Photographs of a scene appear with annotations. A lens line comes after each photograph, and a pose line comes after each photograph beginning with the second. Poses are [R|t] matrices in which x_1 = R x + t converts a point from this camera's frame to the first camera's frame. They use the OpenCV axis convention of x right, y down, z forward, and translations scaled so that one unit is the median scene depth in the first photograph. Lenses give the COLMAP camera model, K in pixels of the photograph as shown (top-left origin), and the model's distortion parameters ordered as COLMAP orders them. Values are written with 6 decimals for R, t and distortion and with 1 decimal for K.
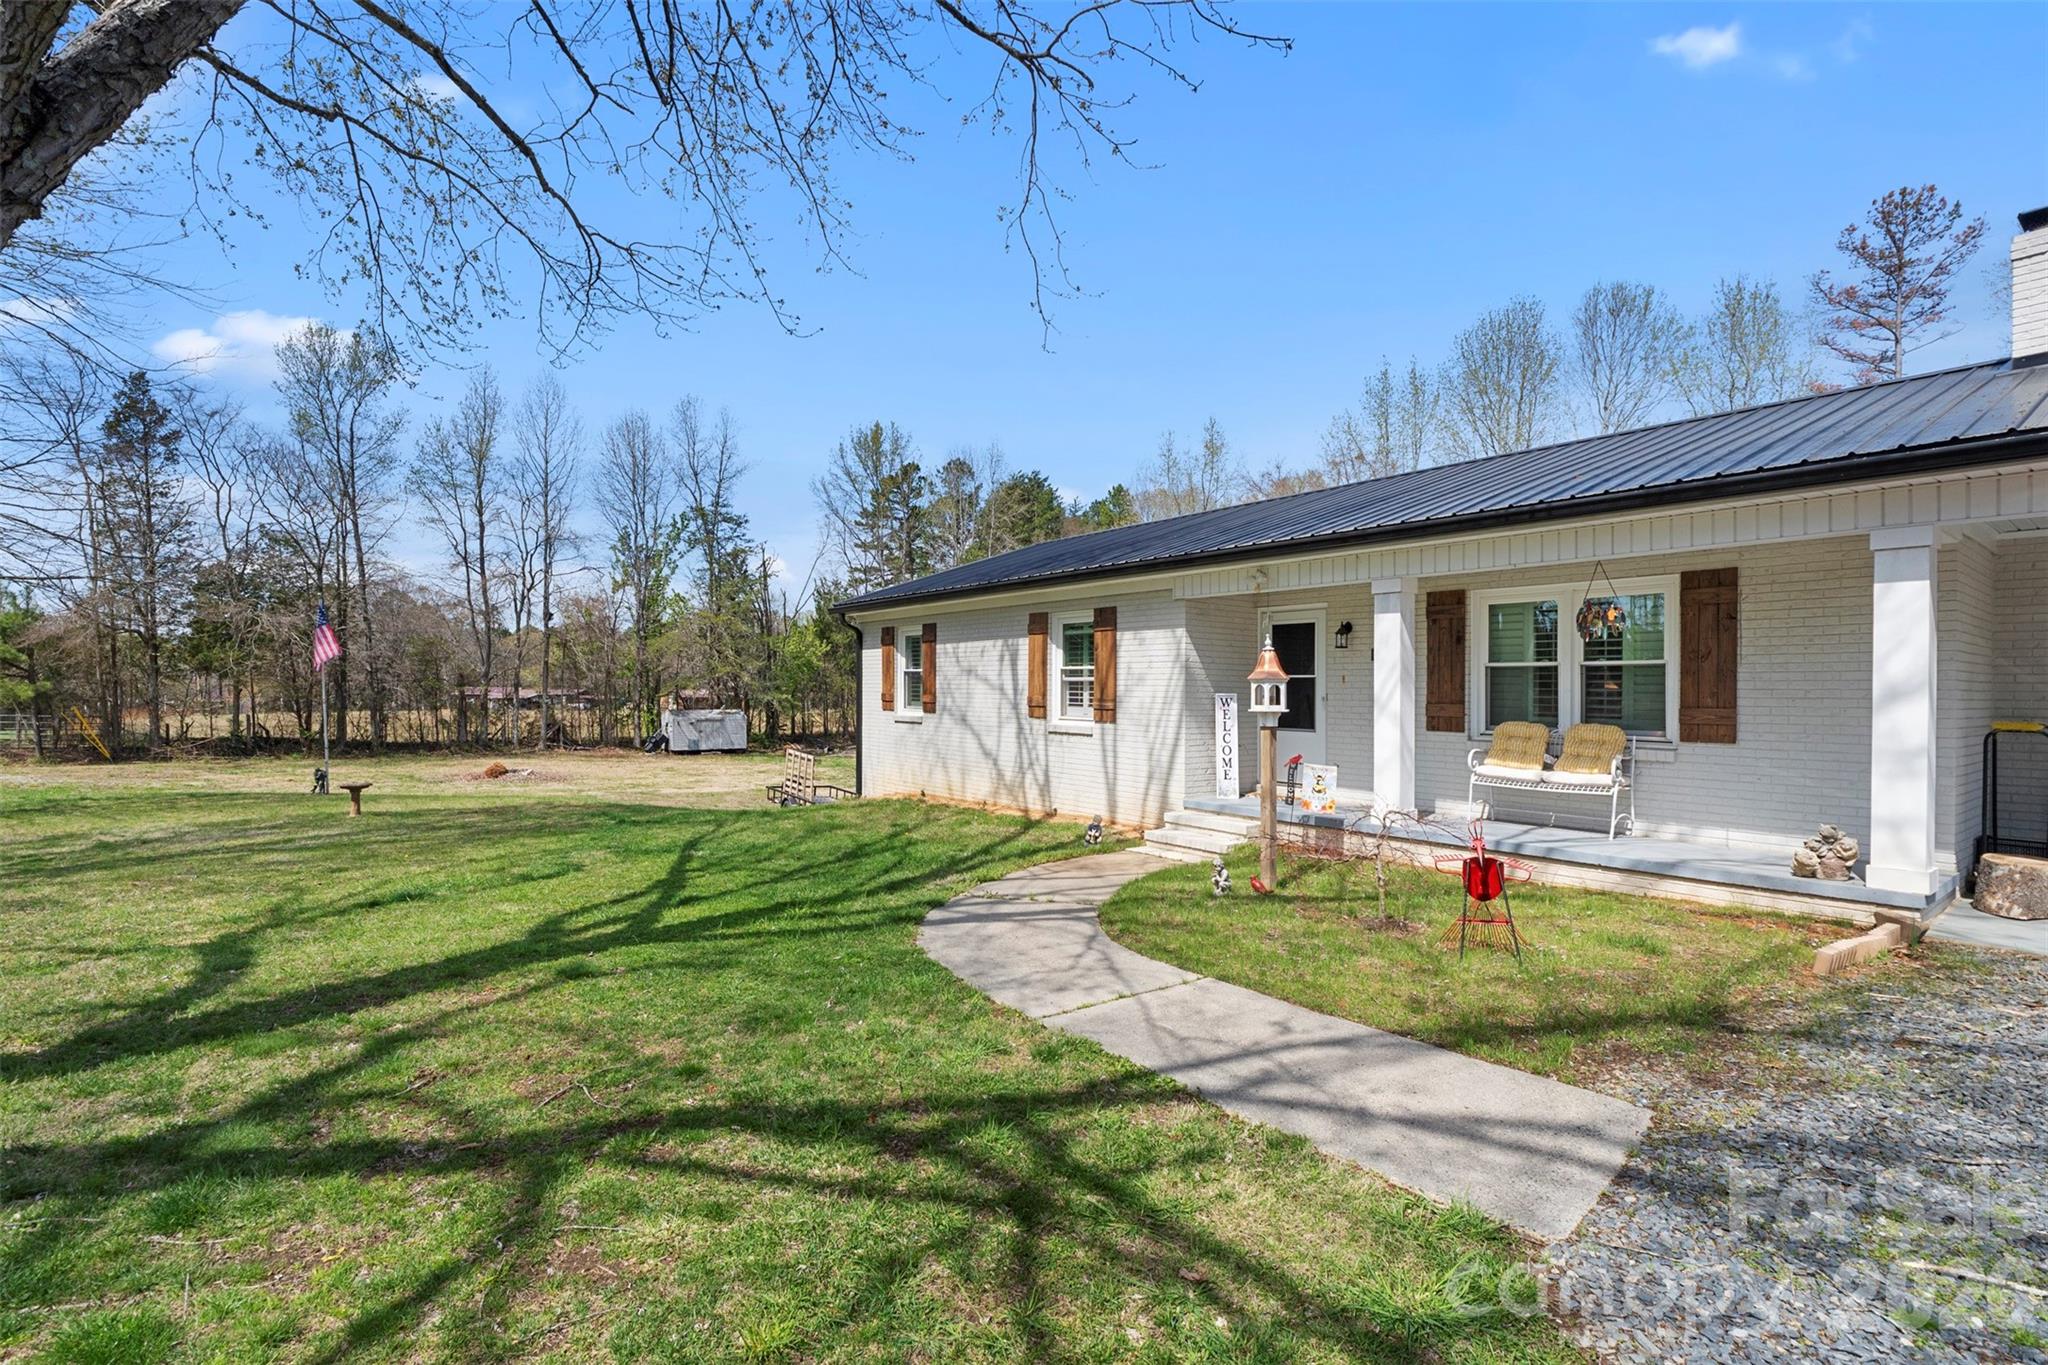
lens RADIAL K [[928.4, 0, 1012.5], [0, 928.4, 700.2], [0, 0, 1]] dist [-0.004033, -0.002424]
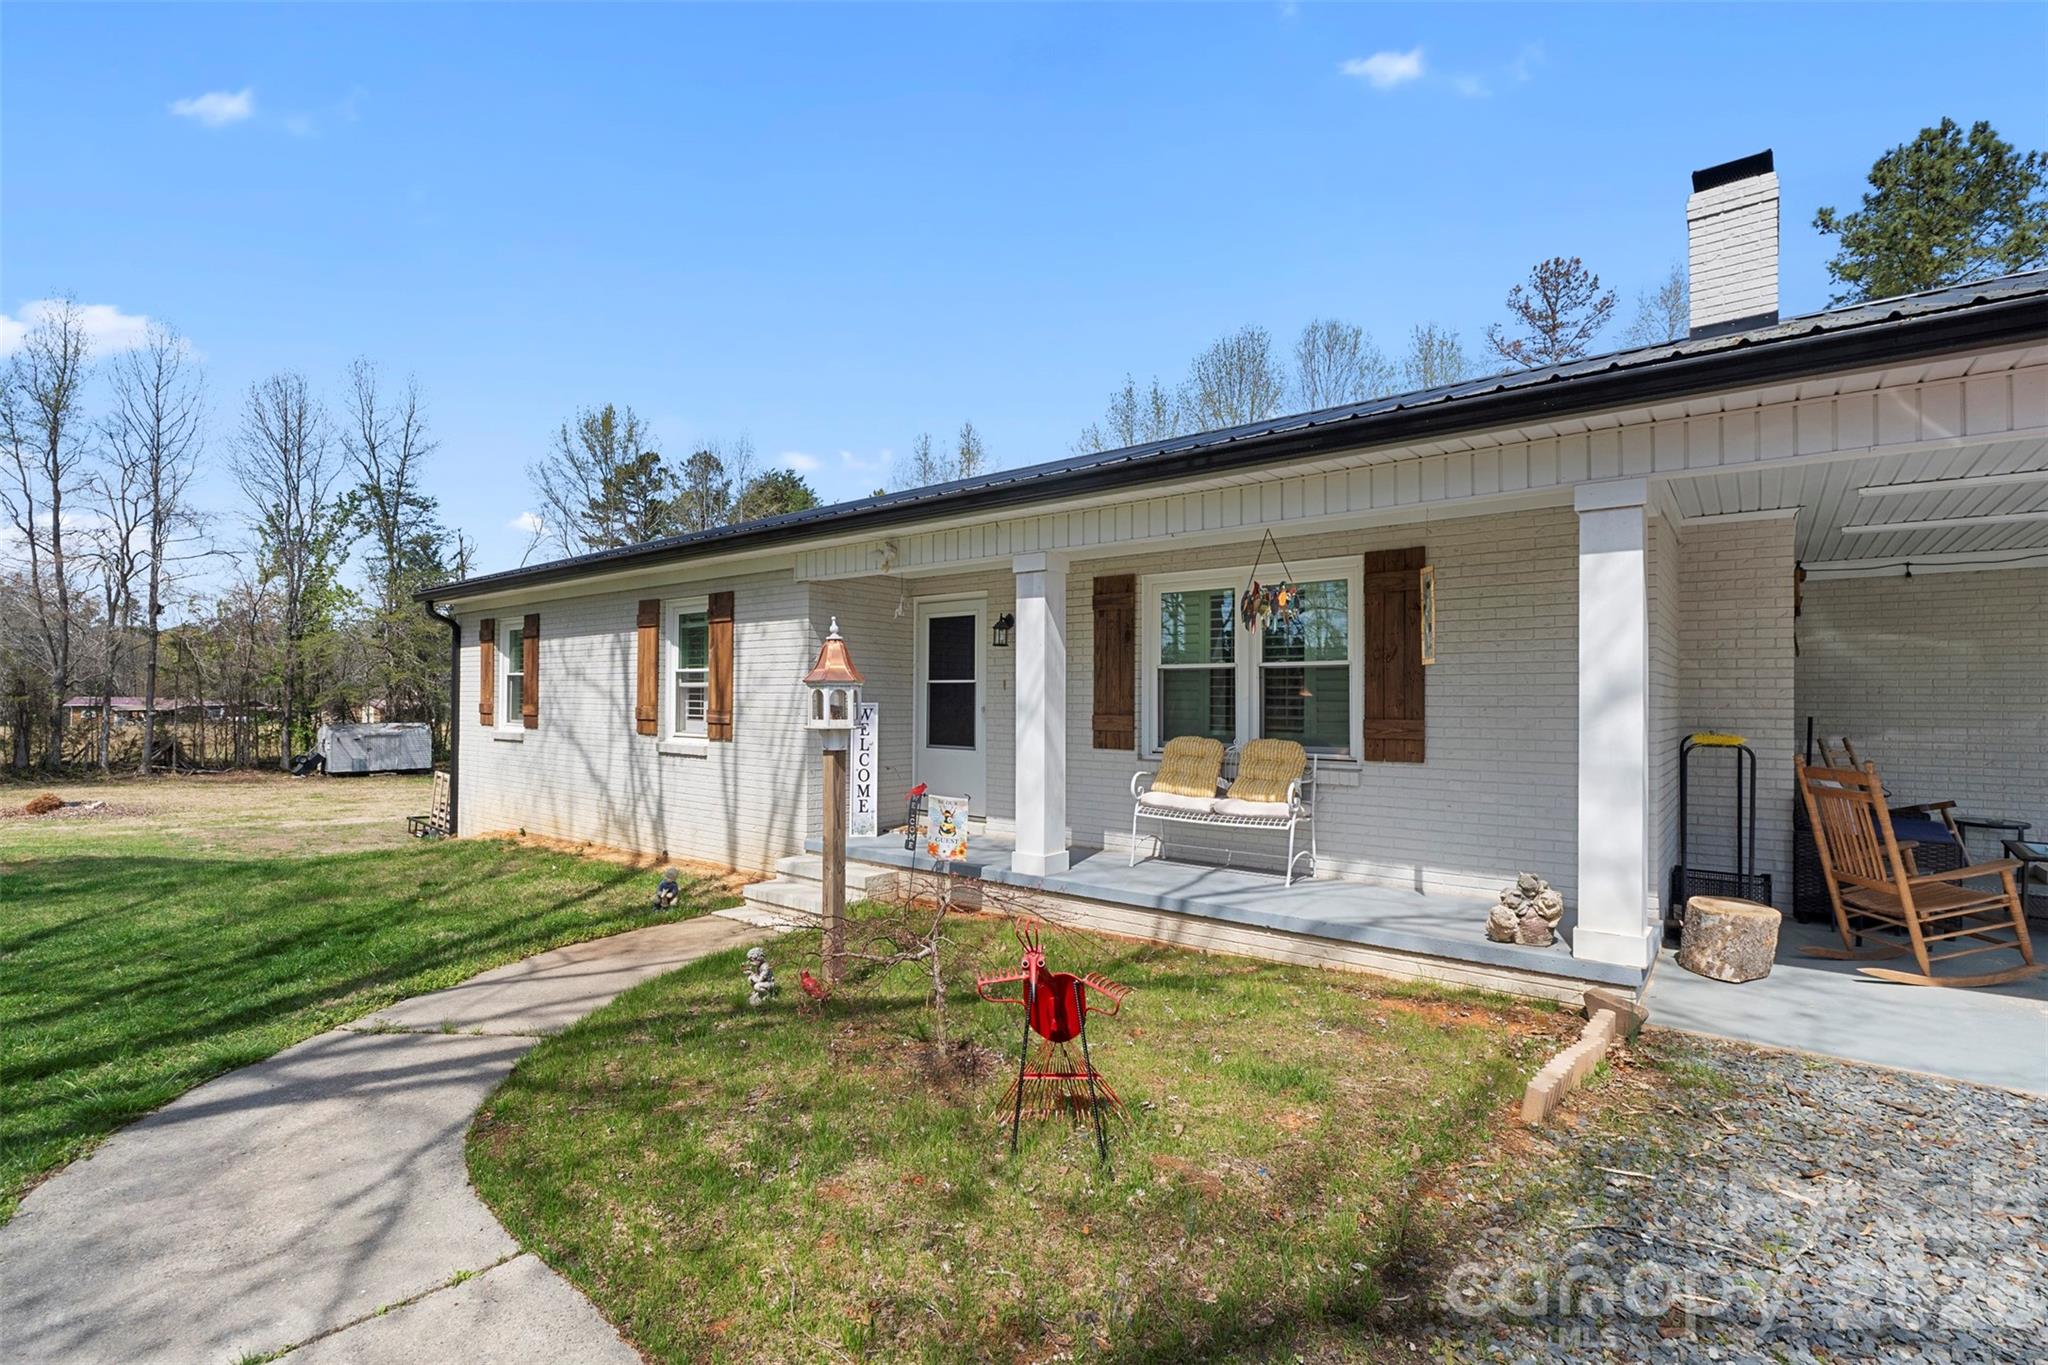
lens RADIAL K [[928.4, 0, 1013.1], [0, 928.4, 702.9], [0, 0, 1]] dist [-0.004033, -0.002424]
pose [[0.971139, -0.001372, 0.238509, 0.140382], [0.003282, 0.999966, -0.007610, -0.000774], [-0.238490, 0.008173, 0.971111, 0.174599]]
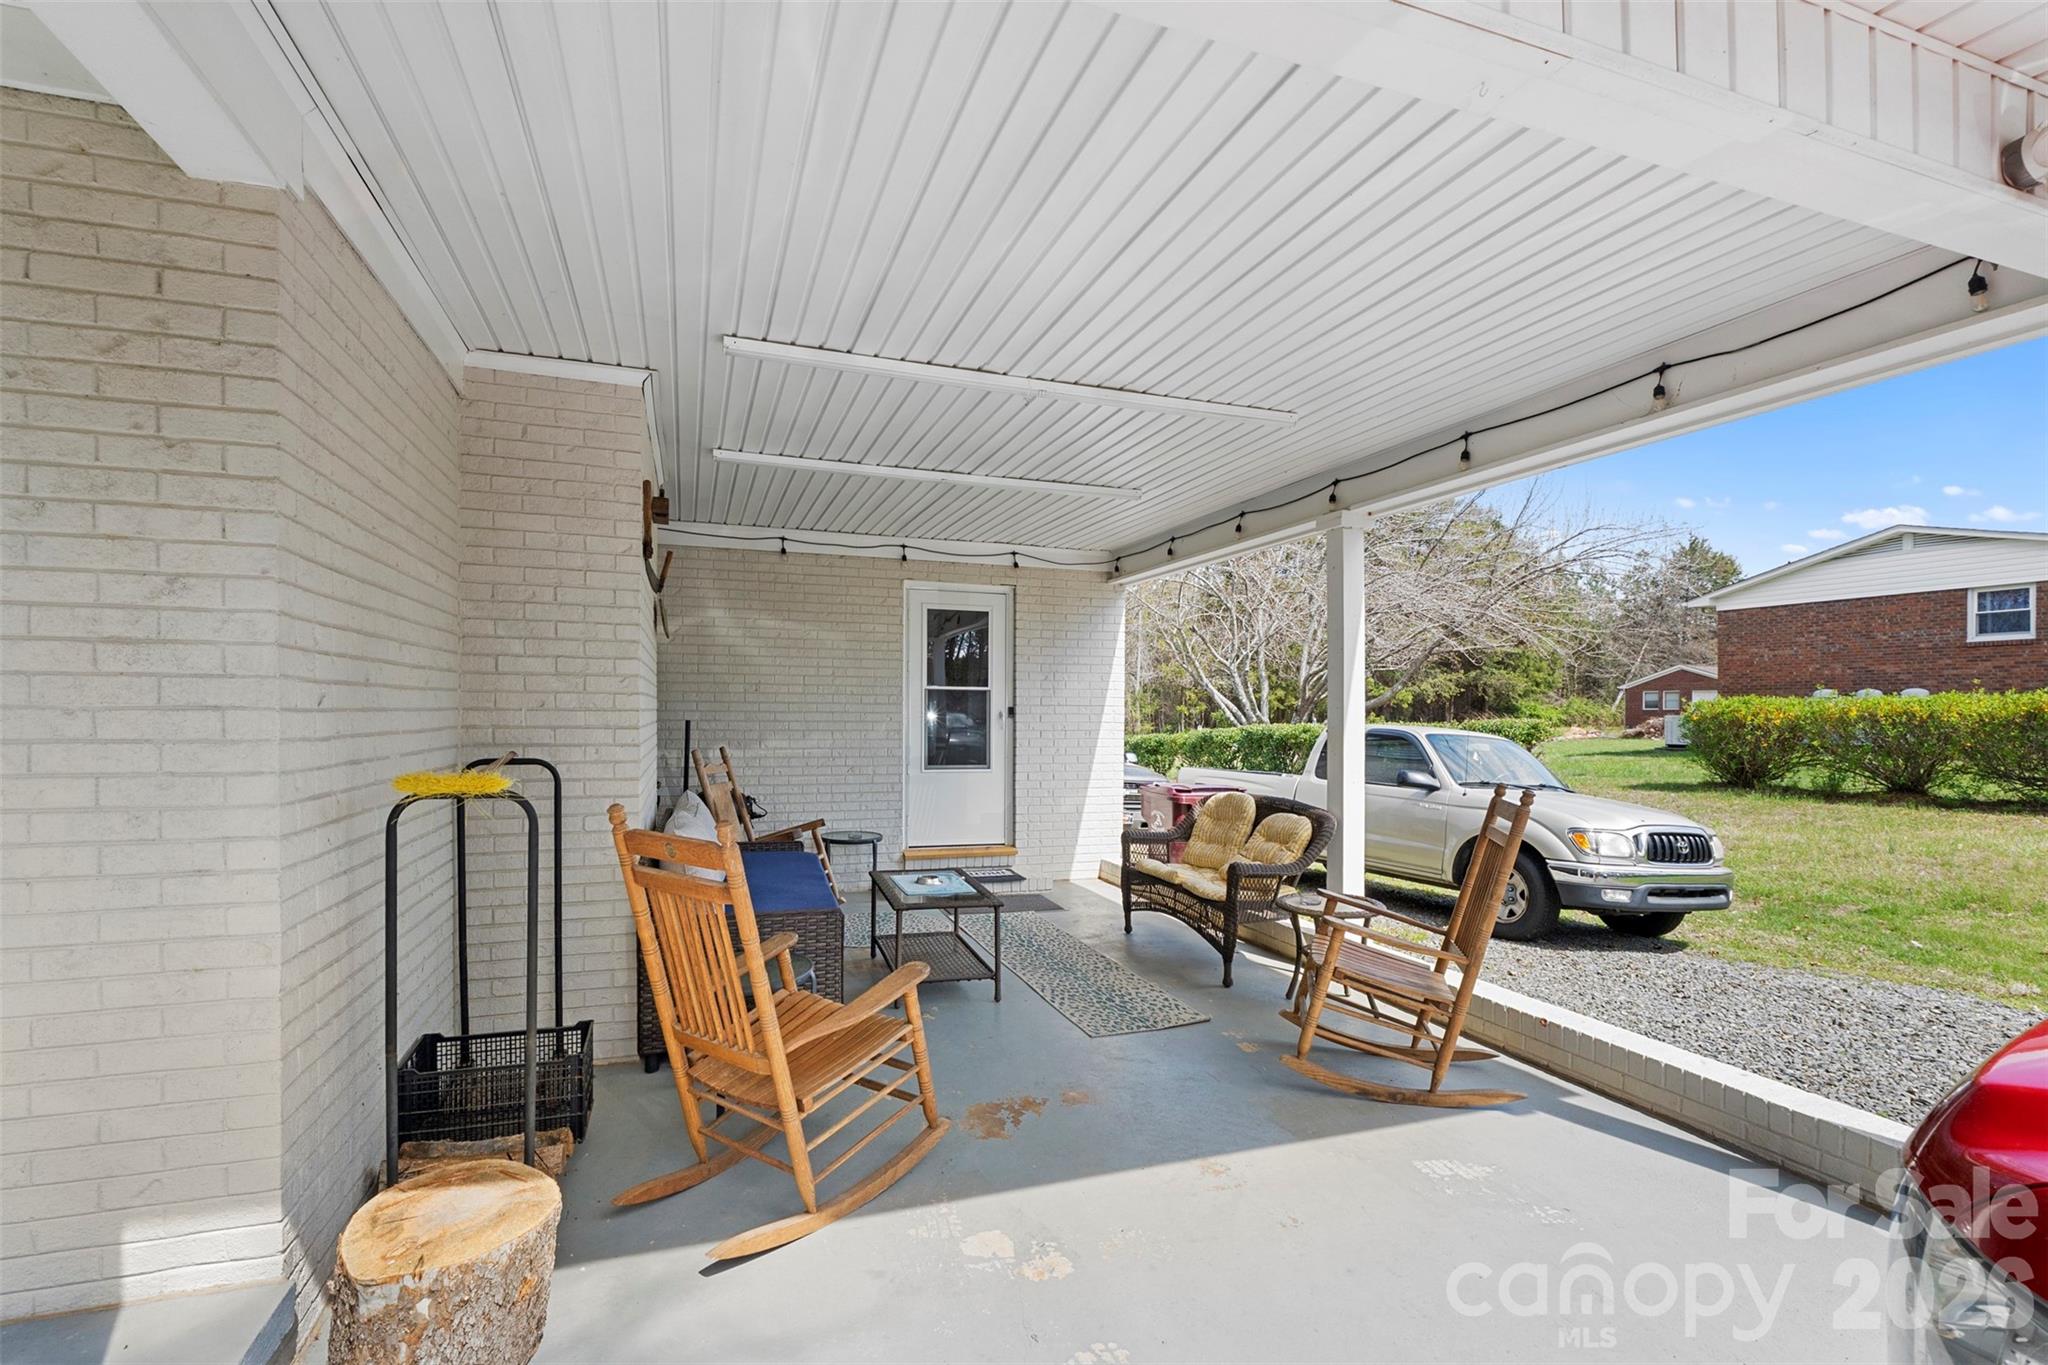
lens RADIAL K [[928.4, 0, 1016.3], [0, 928.4, 700.8], [0, 0, 1]] dist [-0.004033, -0.002424]
pose [[0.305777, 0.004201, 0.952094, 0.417168], [0.004112, 0.999975, -0.005733, -0.000938], [-0.952094, 0.005668, 0.305753, 0.349629]]
